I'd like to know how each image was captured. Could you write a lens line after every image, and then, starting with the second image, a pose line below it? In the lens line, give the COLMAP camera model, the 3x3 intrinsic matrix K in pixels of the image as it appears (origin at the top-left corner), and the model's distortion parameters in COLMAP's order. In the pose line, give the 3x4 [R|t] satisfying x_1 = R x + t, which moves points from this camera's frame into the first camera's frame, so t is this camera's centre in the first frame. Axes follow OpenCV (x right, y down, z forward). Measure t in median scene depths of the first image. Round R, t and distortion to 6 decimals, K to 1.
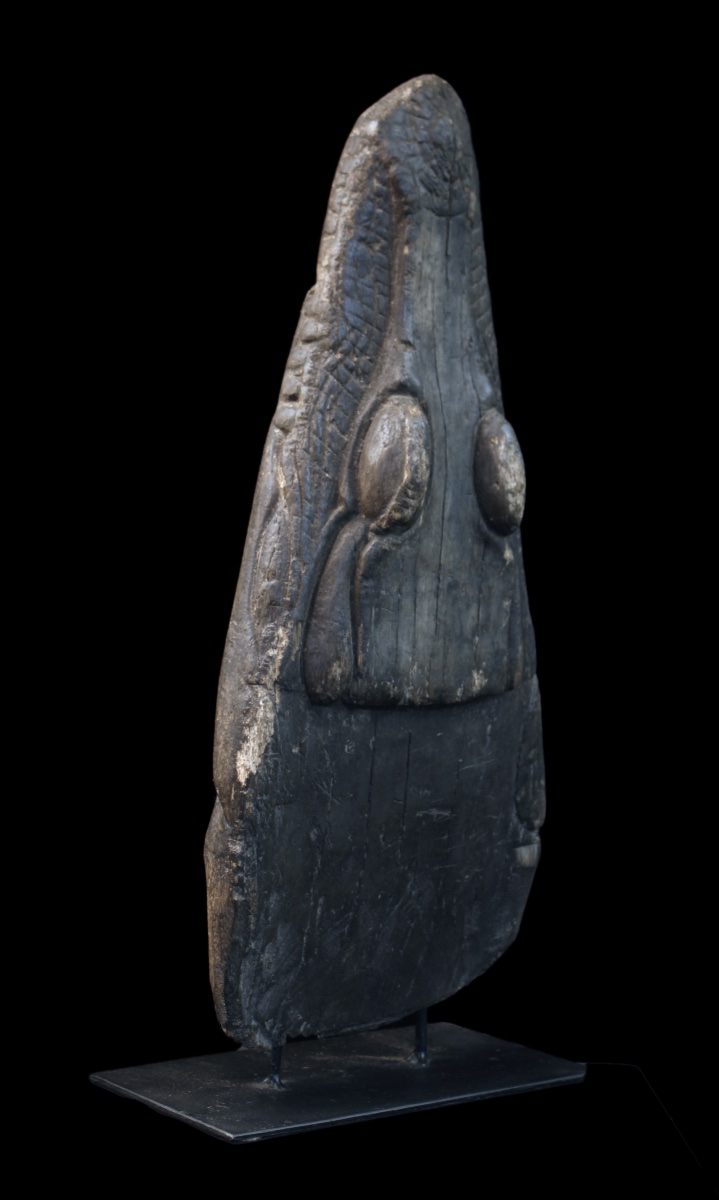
lens RADIAL K [[2588.4, 0, 359.5], [0, 2588.4, 600.0], [0, 0, 1]] dist [-0.021118, 0.133010]
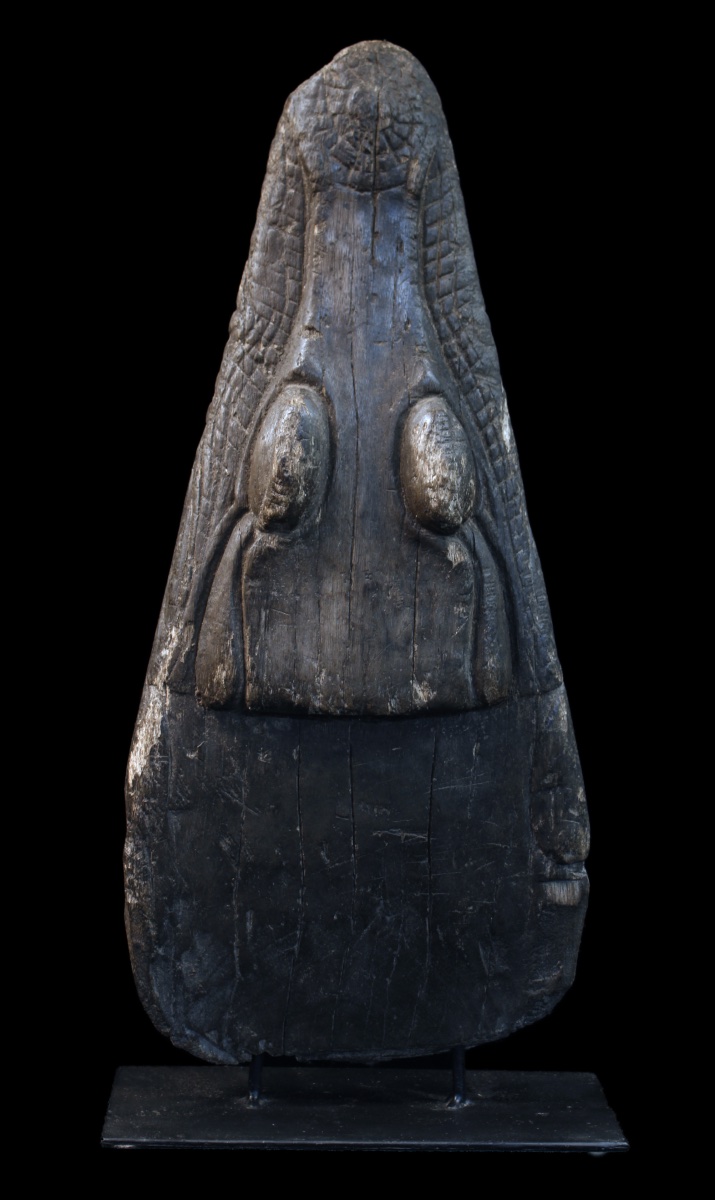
lens RADIAL K [[2399.7, 0, 416.0], [0, 2399.7, 600.7], [0, 0, 1]] dist [-0.004500, -0.052331]
pose [[0.785029, 0.013930, -0.619303, 0.586866], [-0.022910, 0.999716, -0.006555, 0.004310], [0.619036, 0.019335, 0.785125, 0.338773]]
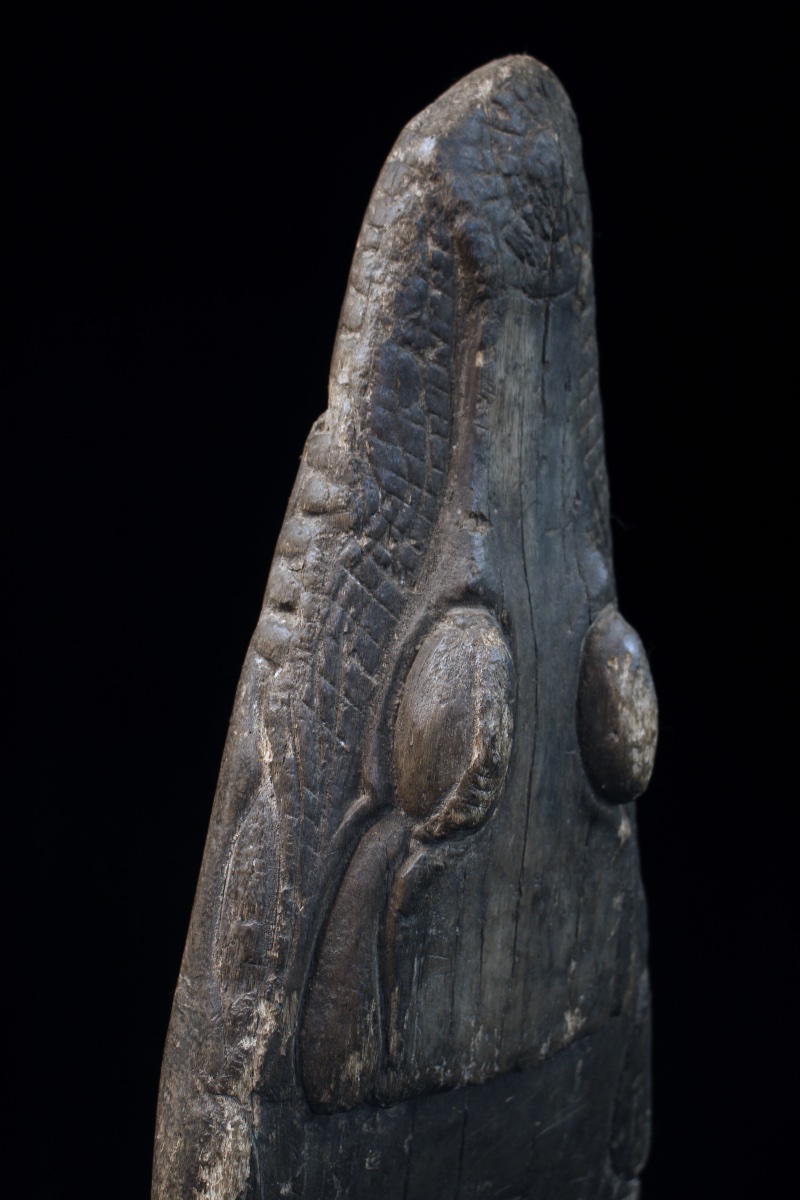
lens RADIAL K [[1989.3, 0, 400.0], [0, 1989.3, 600.0], [0, 0, 1]] dist [-0.039693, 0.042387]
pose [[0.999386, 0.012104, 0.032887, -0.014521], [-0.015559, 0.994144, 0.106934, -0.128344], [-0.031400, -0.107380, 0.993722, 0.539311]]
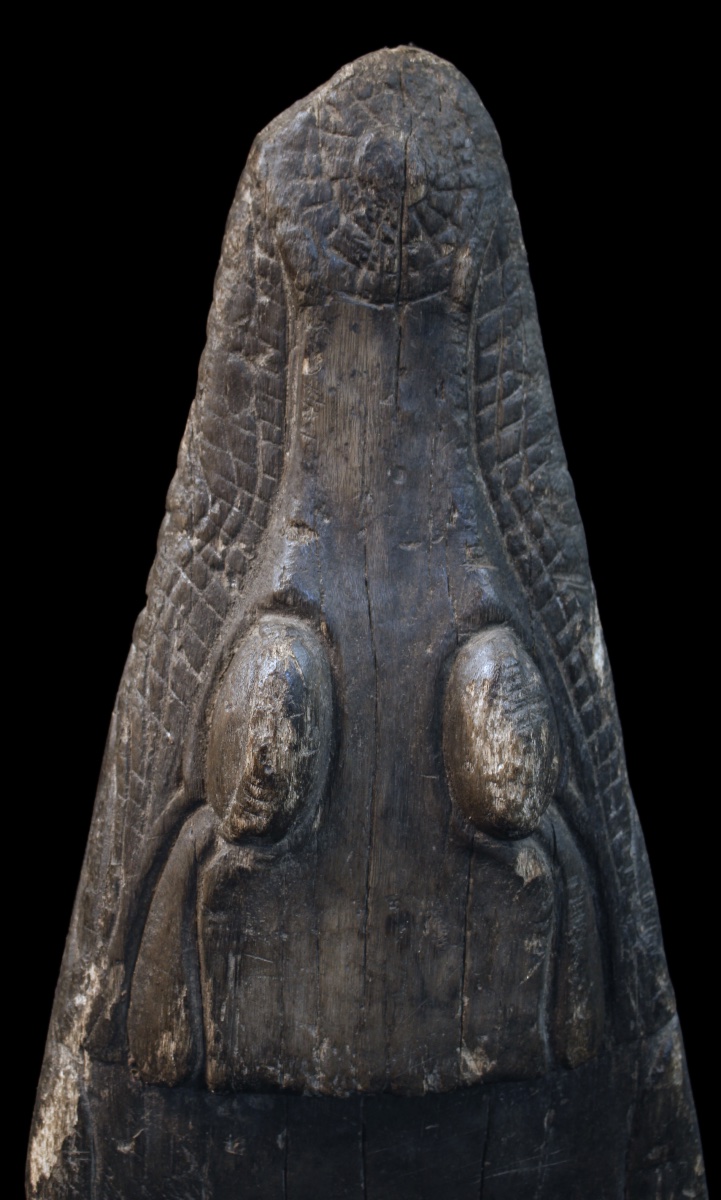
lens RADIAL K [[2302.9, 0, 316.3], [0, 2302.9, 565.5], [0, 0, 1]] dist [-0.035059, 0.168207]
pose [[0.797866, 0.100157, -0.594456, 0.332854], [-0.011192, 0.988393, 0.151507, -0.169072], [0.602731, -0.114229, 0.789726, 0.582952]]
